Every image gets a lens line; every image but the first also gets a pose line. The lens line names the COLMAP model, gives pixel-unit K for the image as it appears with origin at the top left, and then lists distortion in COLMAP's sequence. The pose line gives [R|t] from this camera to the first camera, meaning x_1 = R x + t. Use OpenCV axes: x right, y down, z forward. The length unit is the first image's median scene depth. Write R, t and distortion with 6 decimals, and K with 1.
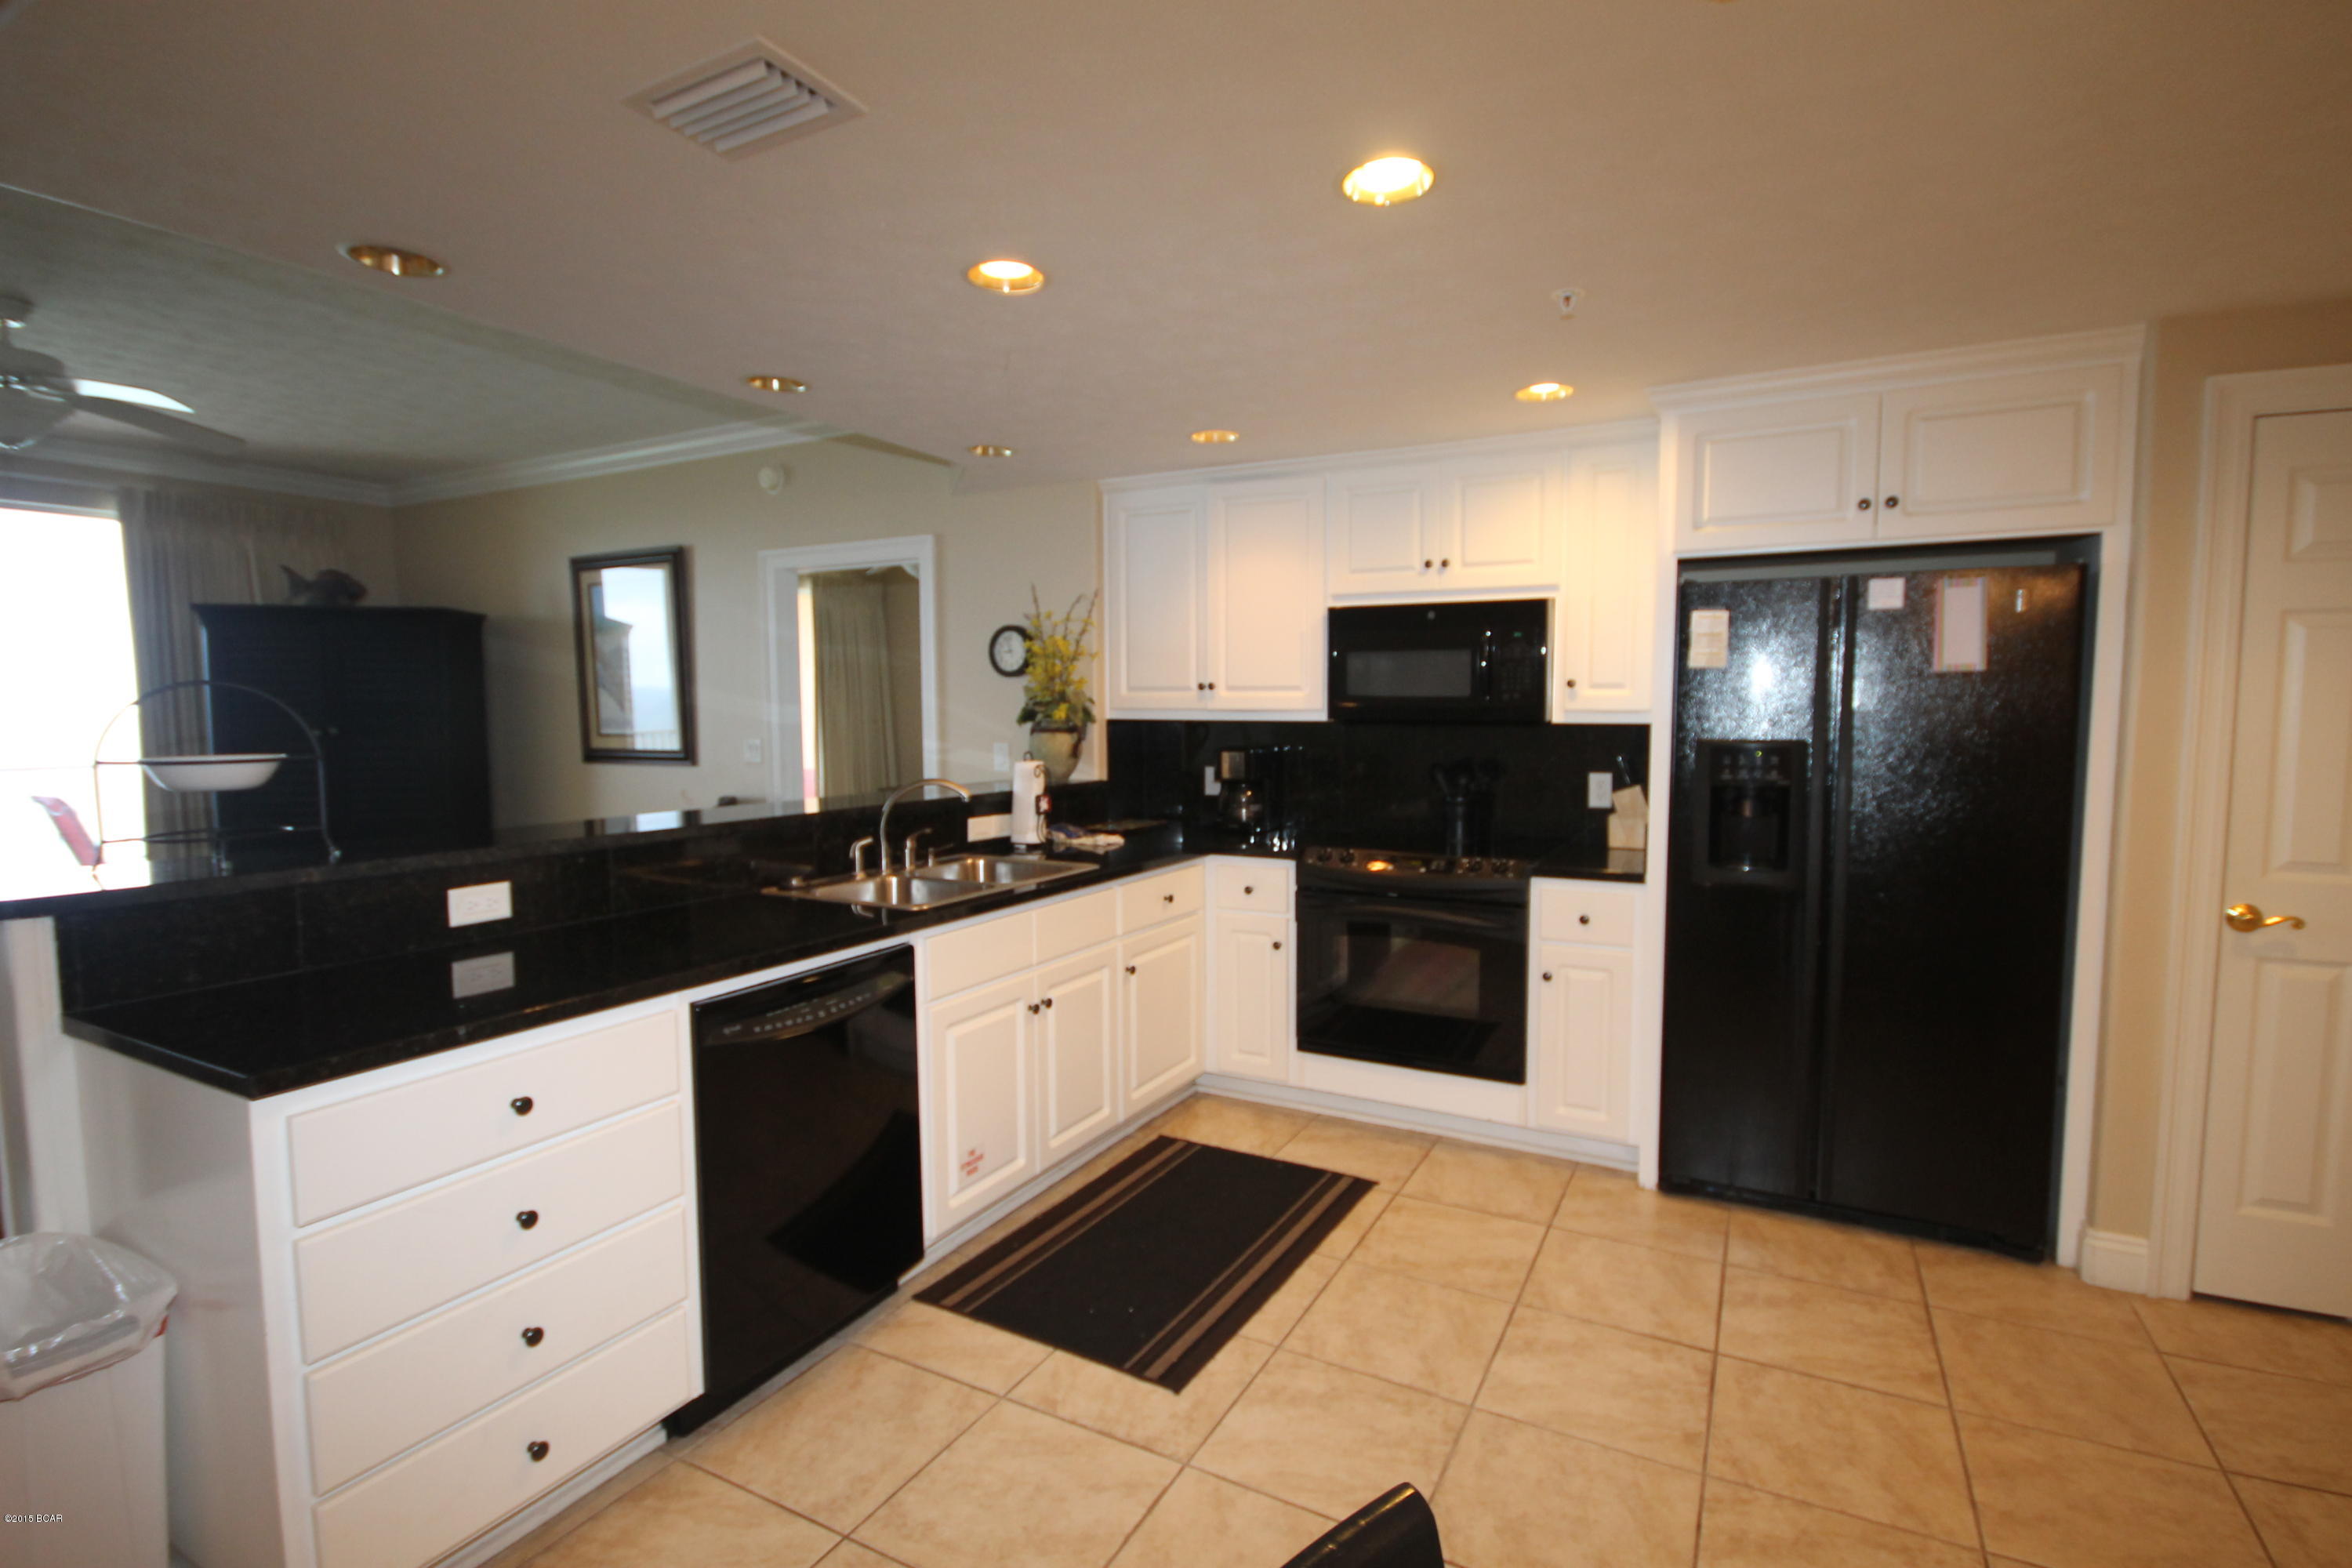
lens RADIAL K [[1103.7, 0, 1190.2], [0, 1103.7, 802.6], [0, 0, 1]] dist [0.026554, -0.019797]
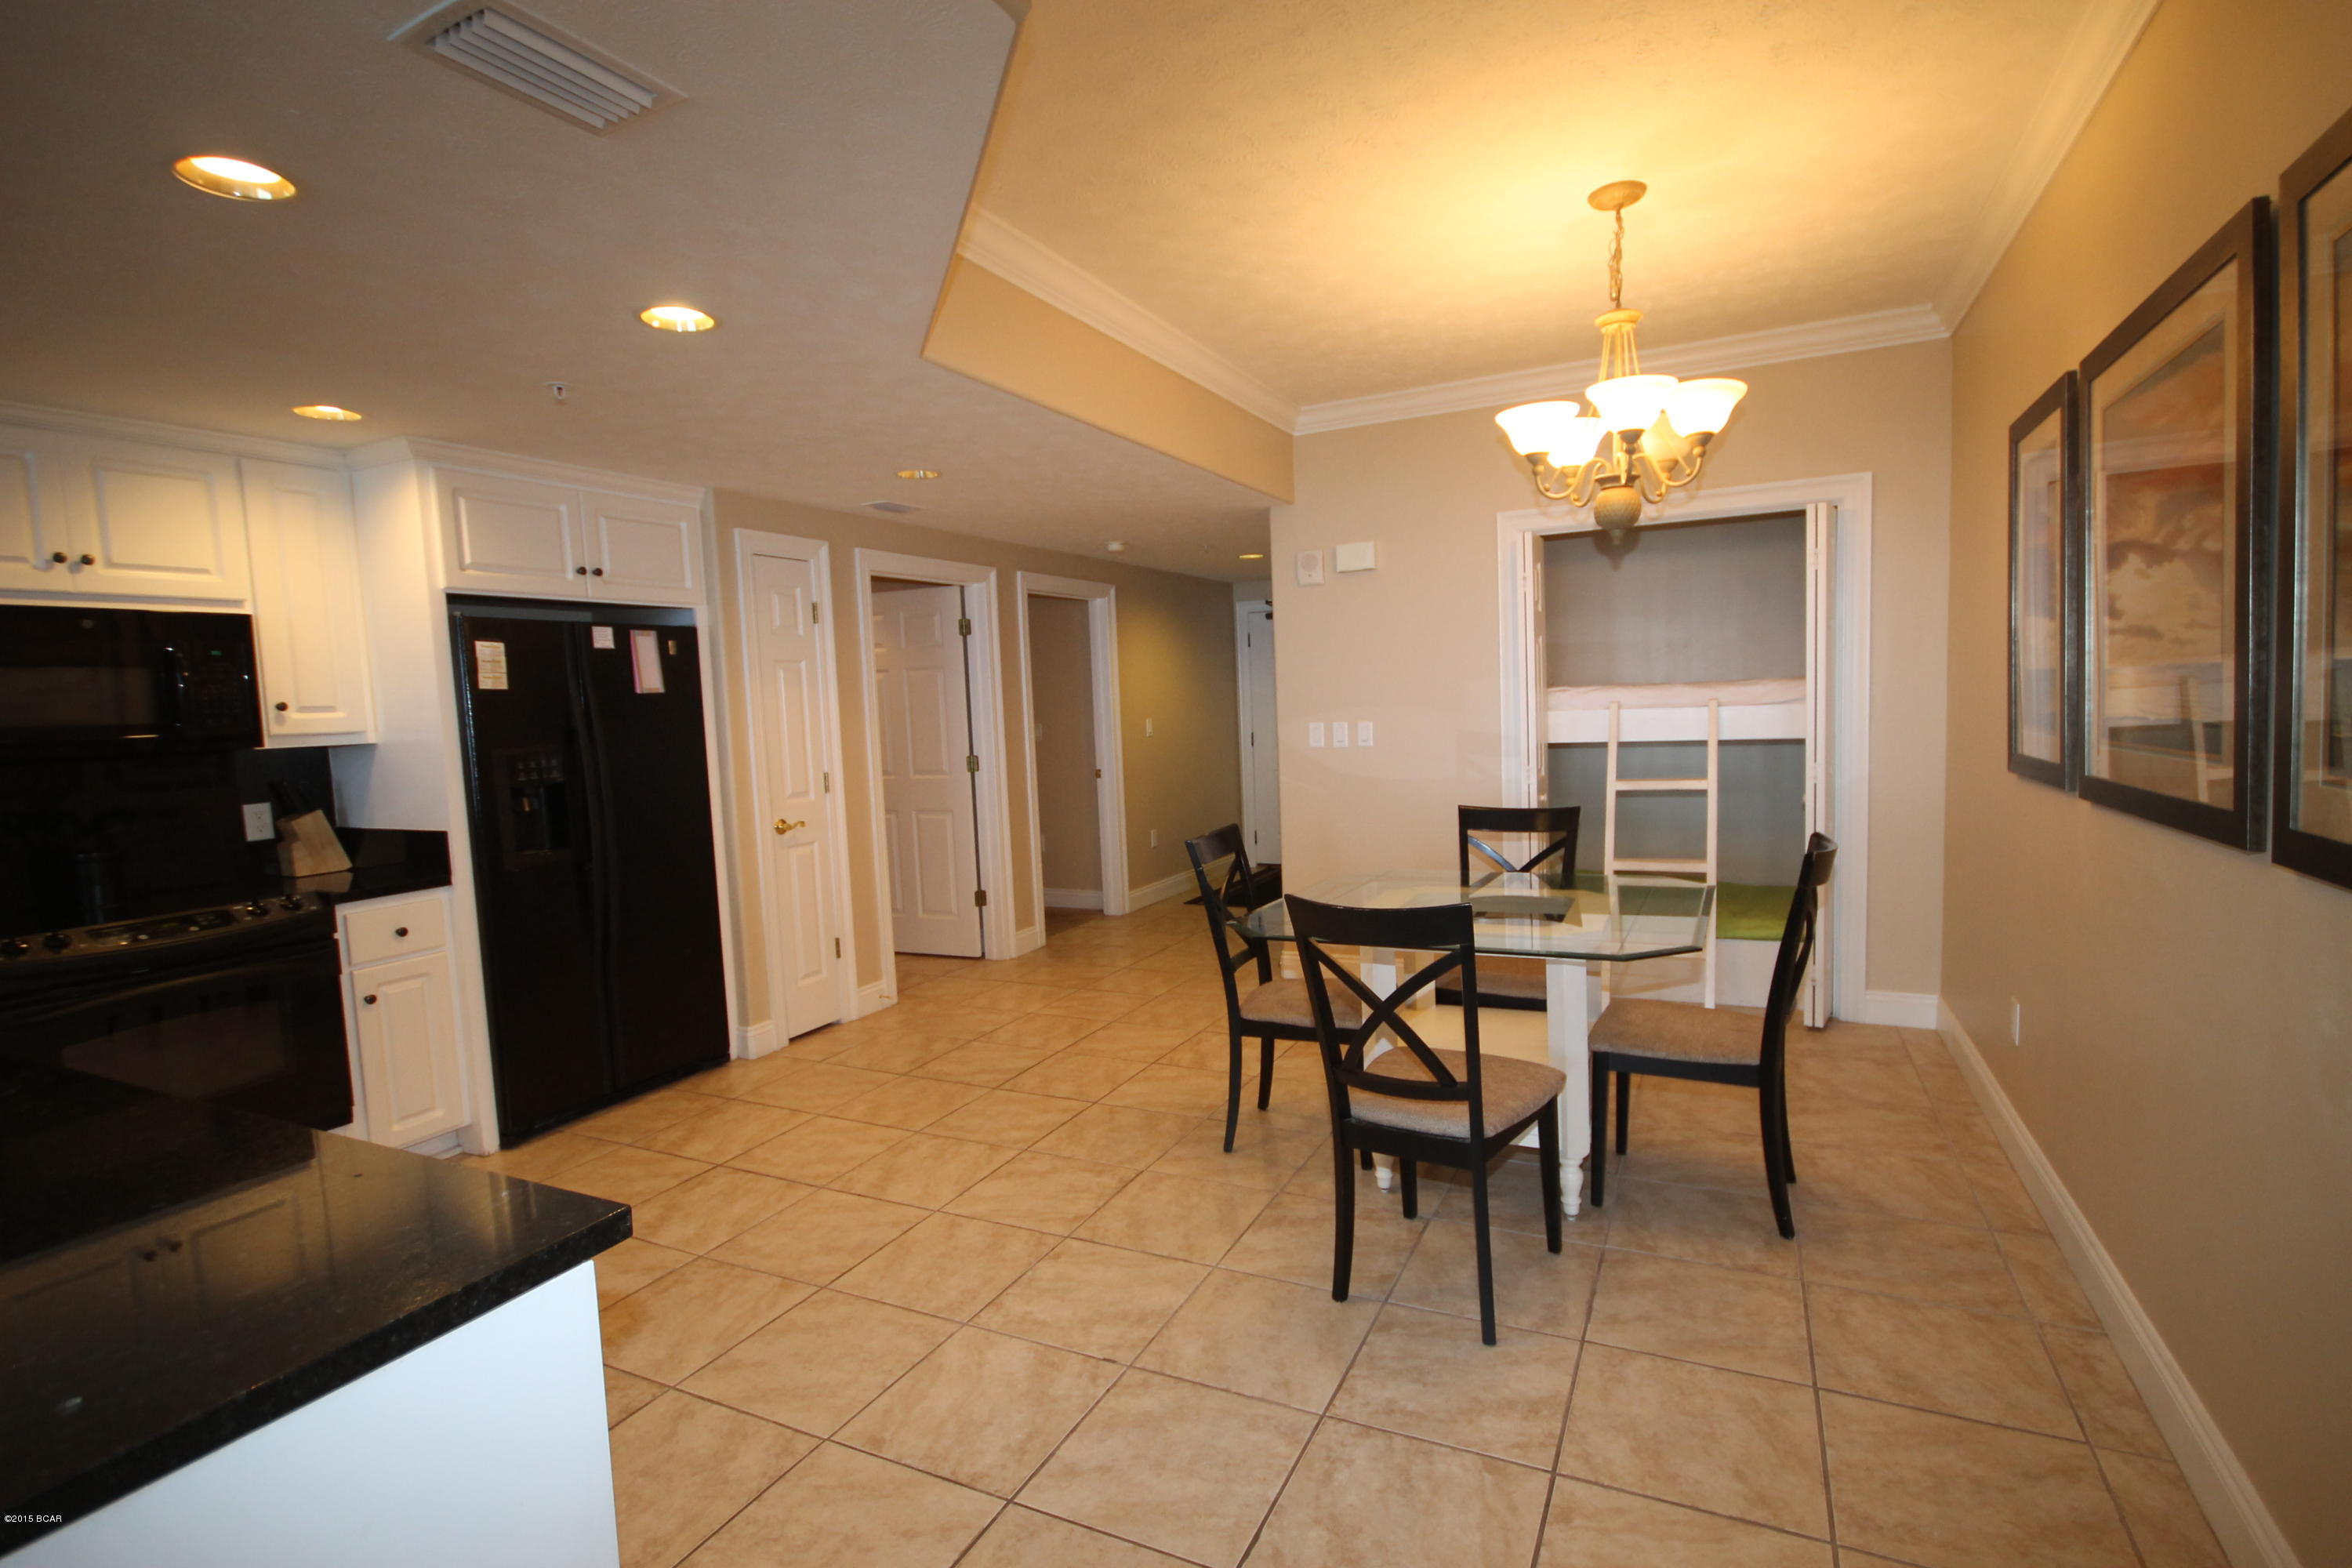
lens RADIAL K [[1103.7, 0, 1190.2], [0, 1103.7, 802.6], [0, 0, 1]] dist [0.026554, -0.019797]
pose [[-0.032824, -0.090703, 0.995337, -0.744532], [0.132464, 0.986693, 0.094283, -0.014840], [-0.990644, 0.134941, -0.020372, 0.297920]]
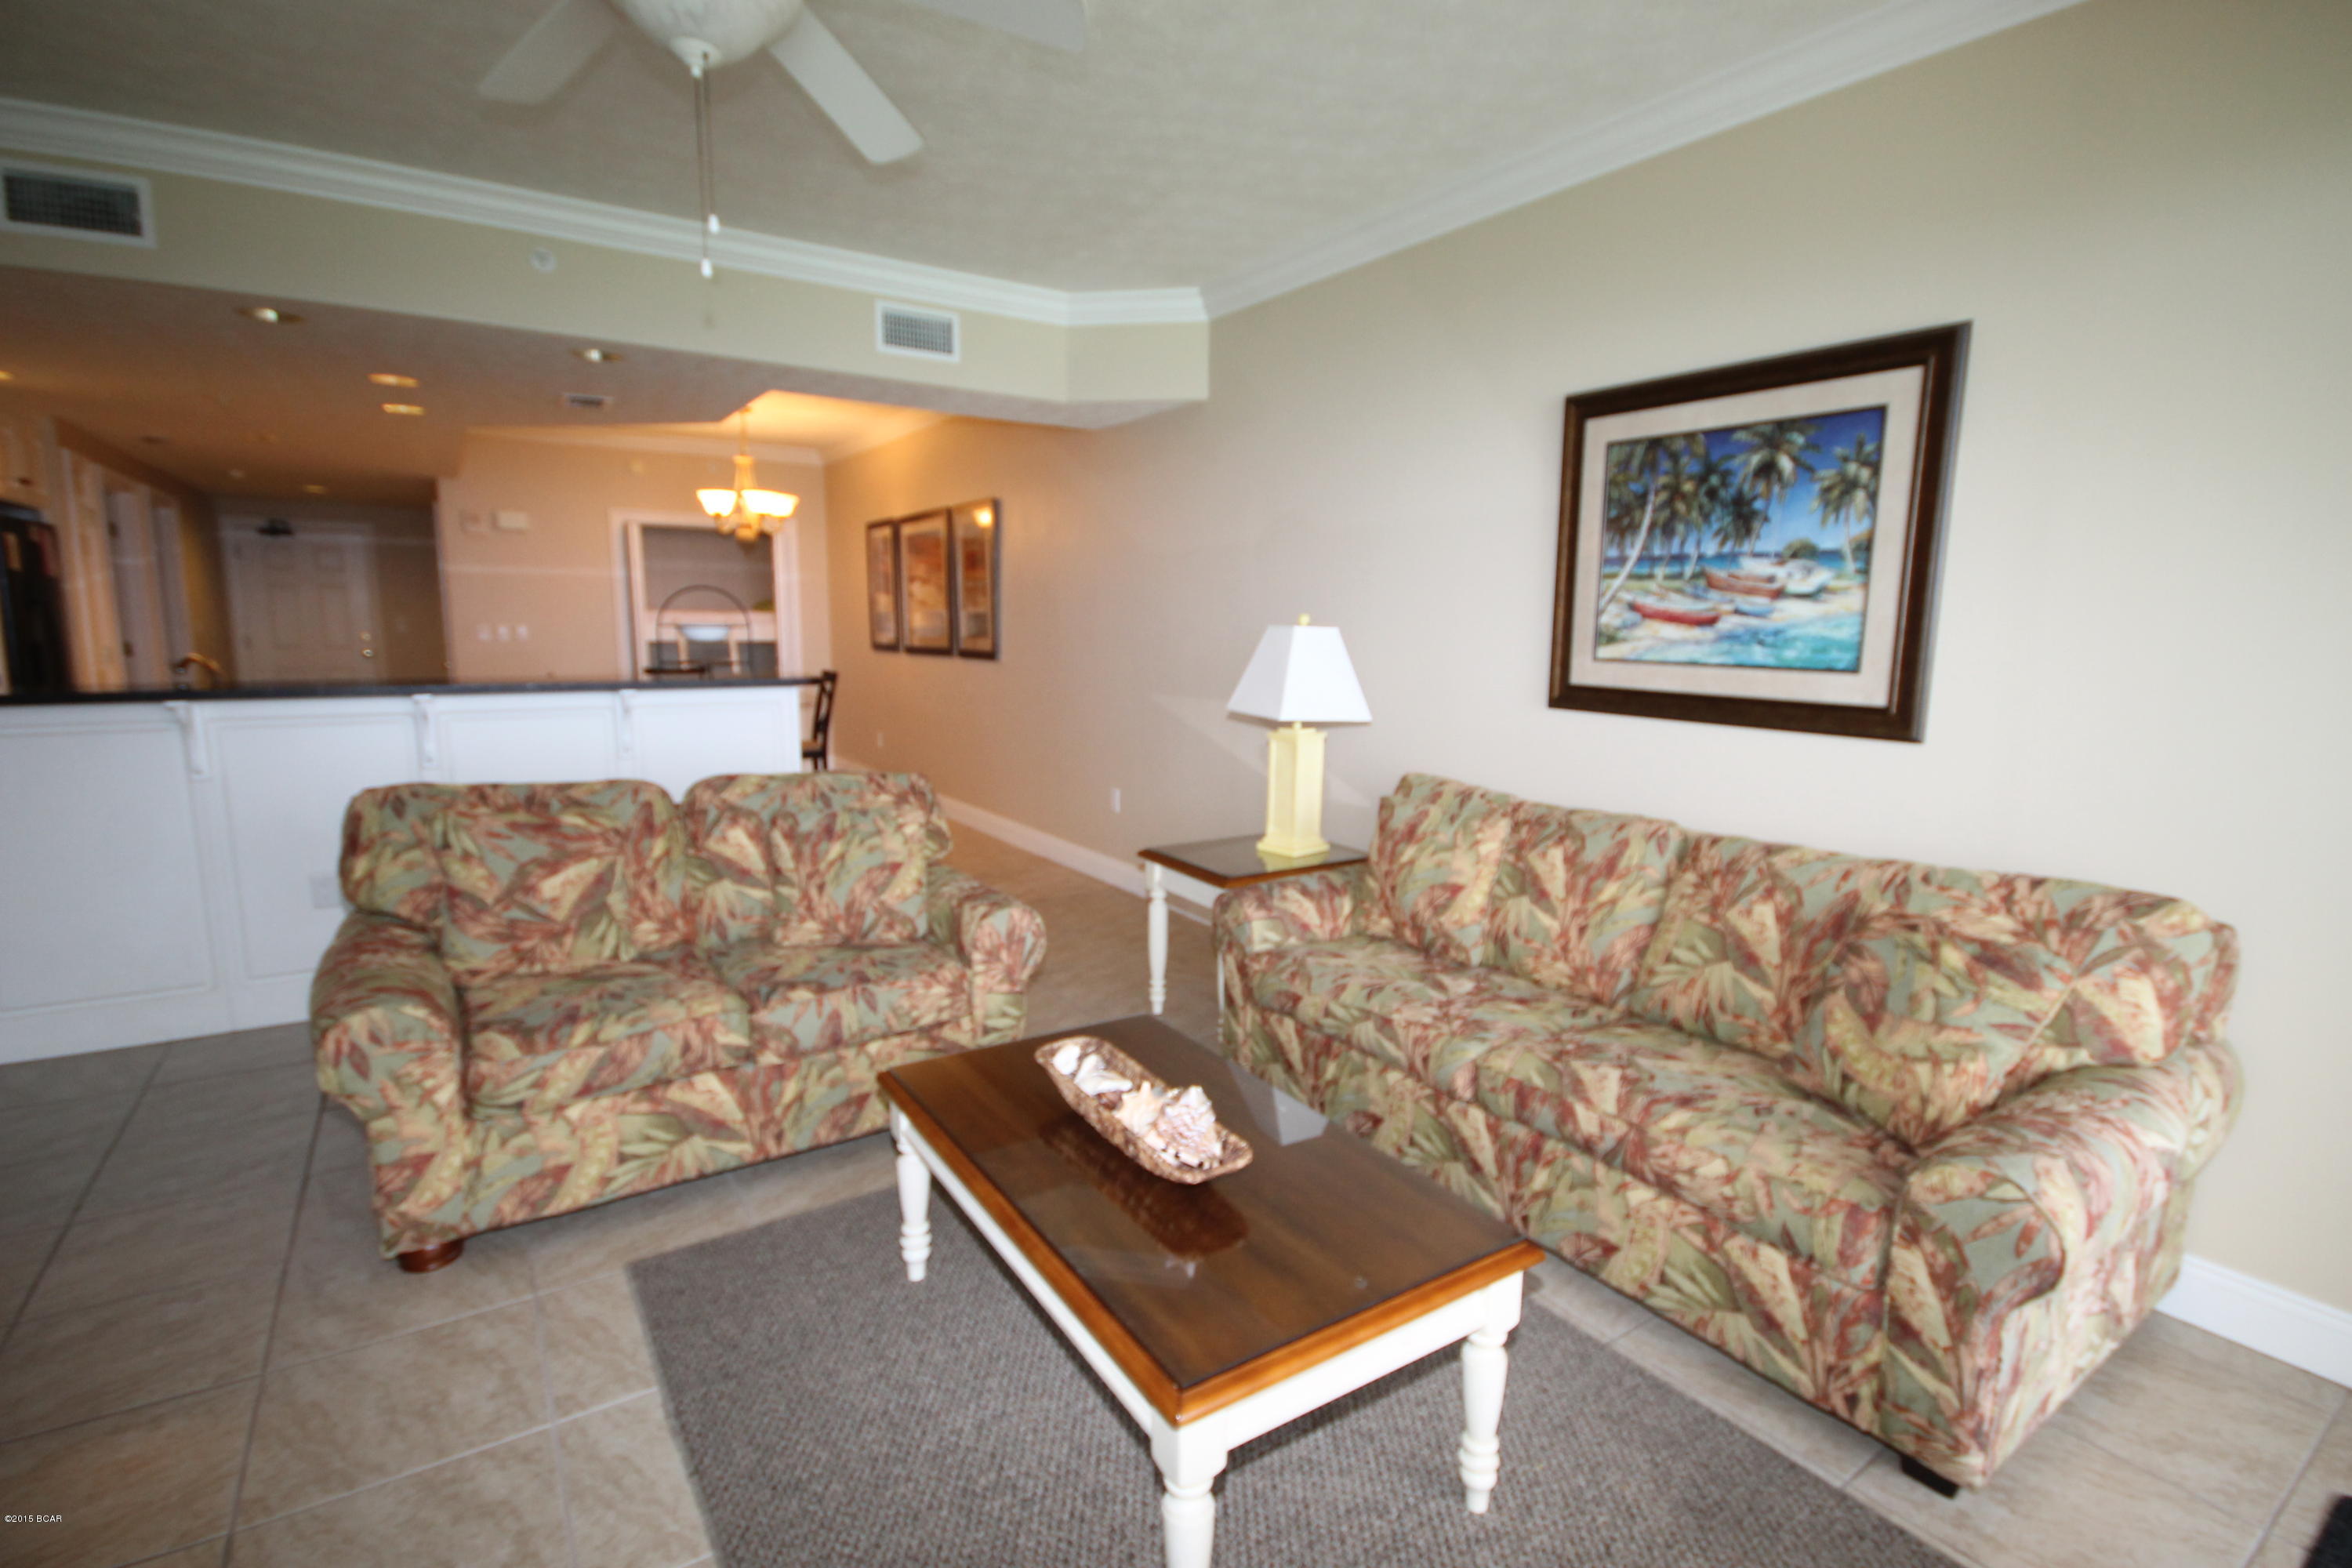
lens RADIAL K [[1103.7, 0, 1190.2], [0, 1103.7, 802.6], [0, 0, 1]] dist [0.026554, -0.019797]
pose [[-0.884646, -0.086351, 0.458198, -1.731753], [0.032839, 0.968722, 0.245966, -0.129299], [-0.465106, 0.232640, -0.854140, 1.578223]]
